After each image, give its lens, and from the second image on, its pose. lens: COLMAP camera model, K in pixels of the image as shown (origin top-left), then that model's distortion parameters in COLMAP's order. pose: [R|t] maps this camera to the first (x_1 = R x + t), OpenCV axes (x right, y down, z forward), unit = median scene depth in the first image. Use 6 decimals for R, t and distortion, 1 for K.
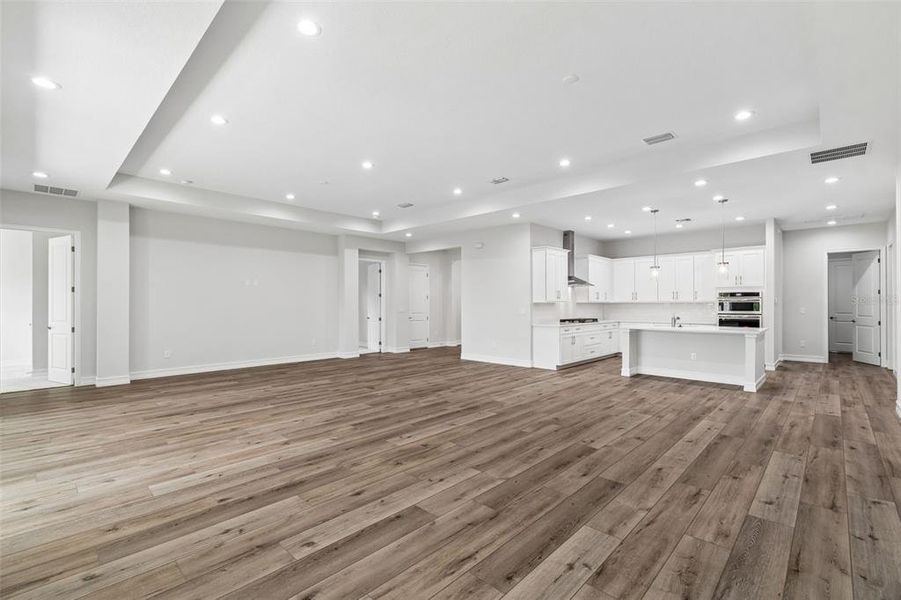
lens RADIAL K [[399.0, 0, 445.0], [0, 399.0, 303.7], [0, 0, 1]] dist [0.002212, 0.000454]
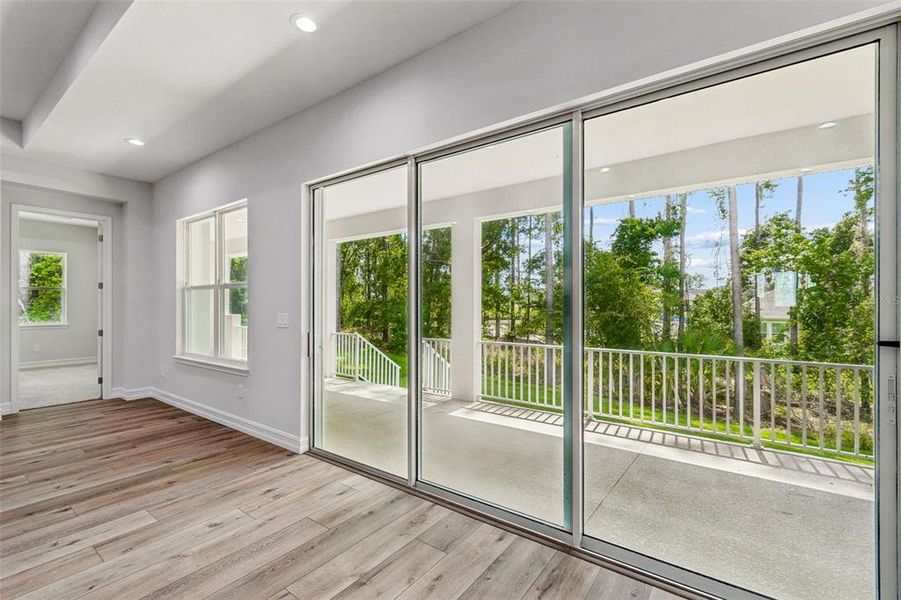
lens RADIAL K [[399.0, 0, 450.4], [0, 399.0, 302.2], [0, 0, 1]] dist [0.002212, 0.000454]
pose [[-0.990398, 0.004799, -0.138164, -1.333683], [0.005366, 0.999979, -0.003736, 0.001543], [0.138143, -0.004441, -0.990402, 2.069407]]
